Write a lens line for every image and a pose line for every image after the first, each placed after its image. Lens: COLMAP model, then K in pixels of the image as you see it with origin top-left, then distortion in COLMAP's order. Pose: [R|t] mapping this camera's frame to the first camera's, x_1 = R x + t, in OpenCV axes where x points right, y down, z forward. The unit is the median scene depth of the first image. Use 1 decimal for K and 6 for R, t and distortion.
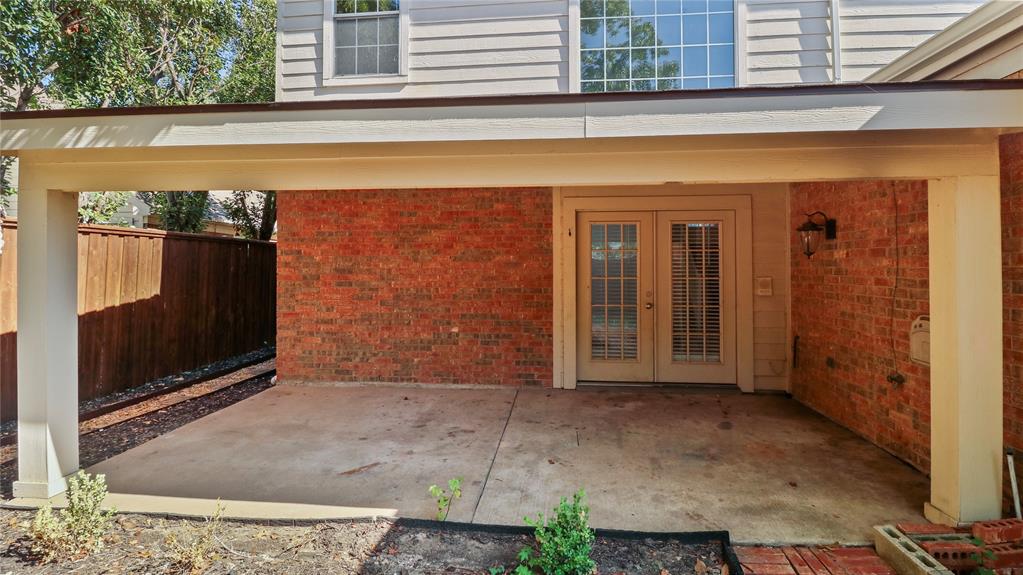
lens RADIAL K [[472.7, 0, 519.6], [0, 472.7, 277.0], [0, 0, 1]] dist [-0.000174, -0.014202]
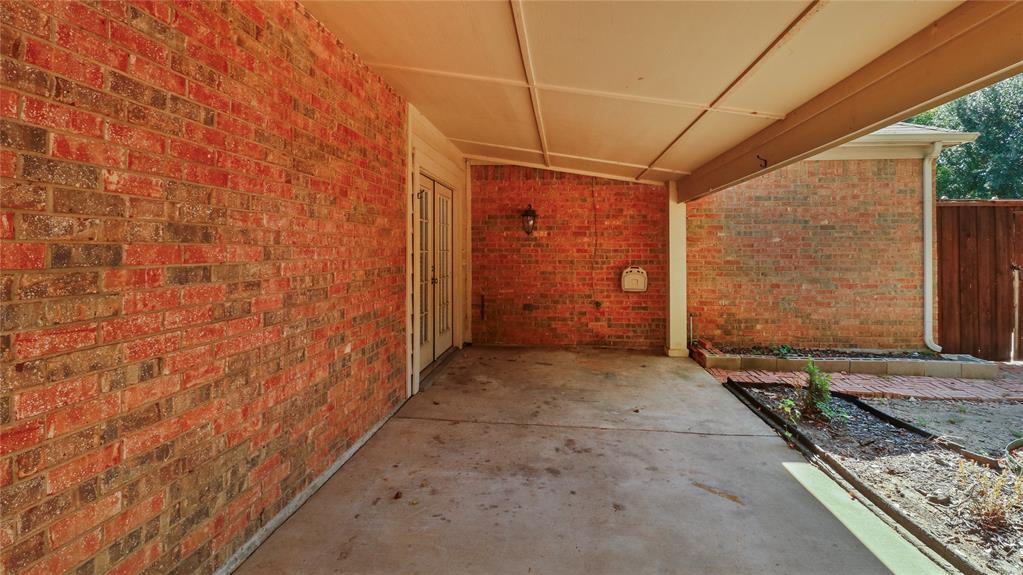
lens RADIAL K [[505.4, 0, 509.8], [0, 505.4, 250.2], [0, 0, 1]] dist [-0.021163, -0.001232]
pose [[0.011203, -0.000993, 0.999937, -0.703321], [0.015528, 0.999879, 0.000819, 0.001477], [-0.999817, 0.015518, 0.011217, 0.801582]]
